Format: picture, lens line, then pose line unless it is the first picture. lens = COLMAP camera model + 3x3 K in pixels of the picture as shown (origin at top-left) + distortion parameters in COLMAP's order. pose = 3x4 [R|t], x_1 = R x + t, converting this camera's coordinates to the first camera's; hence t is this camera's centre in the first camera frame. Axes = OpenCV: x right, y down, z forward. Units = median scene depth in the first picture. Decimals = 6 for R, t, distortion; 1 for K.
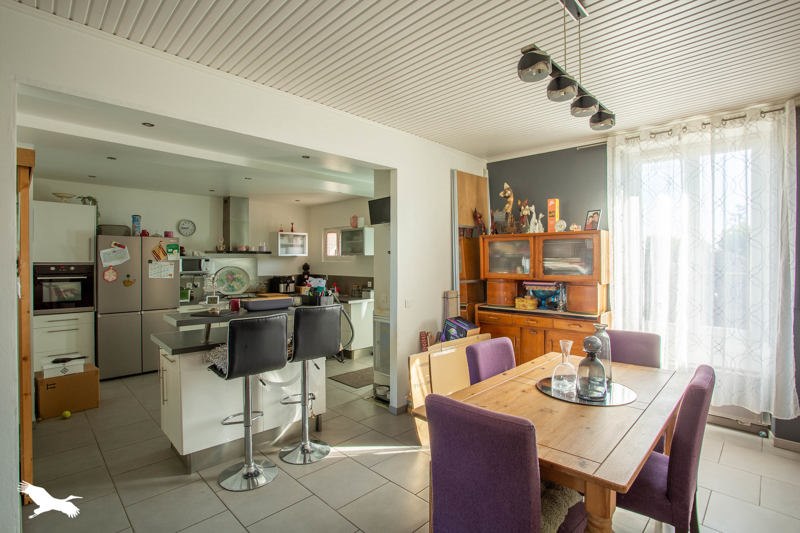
lens RADIAL K [[389.2, 0, 402.1], [0, 389.2, 264.3], [0, 0, 1]] dist [-0.039981, 0.008171]
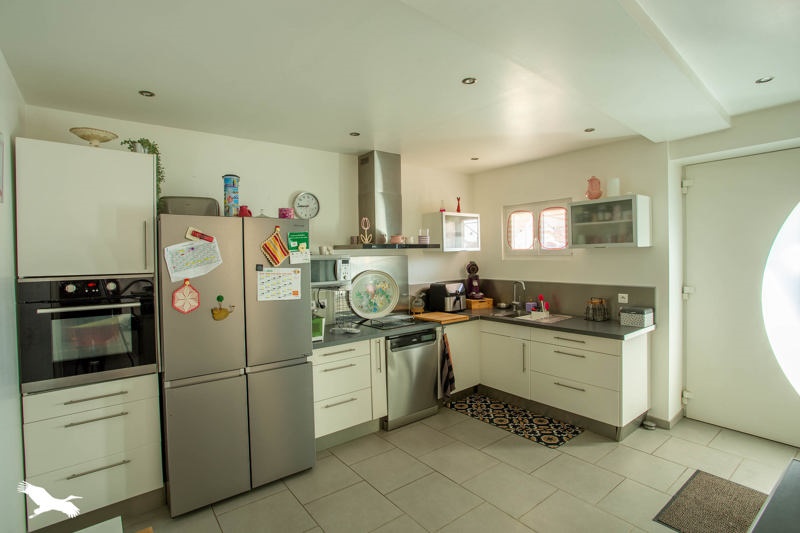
lens RADIAL K [[389.2, 0, 399.5], [0, 389.2, 265.5], [0, 0, 1]] dist [-0.039981, 0.008171]
pose [[0.989652, -0.014600, -0.142745, -0.406824], [0.017281, 0.999696, 0.017561, -0.015439], [0.142445, -0.019846, 0.989604, 0.529904]]
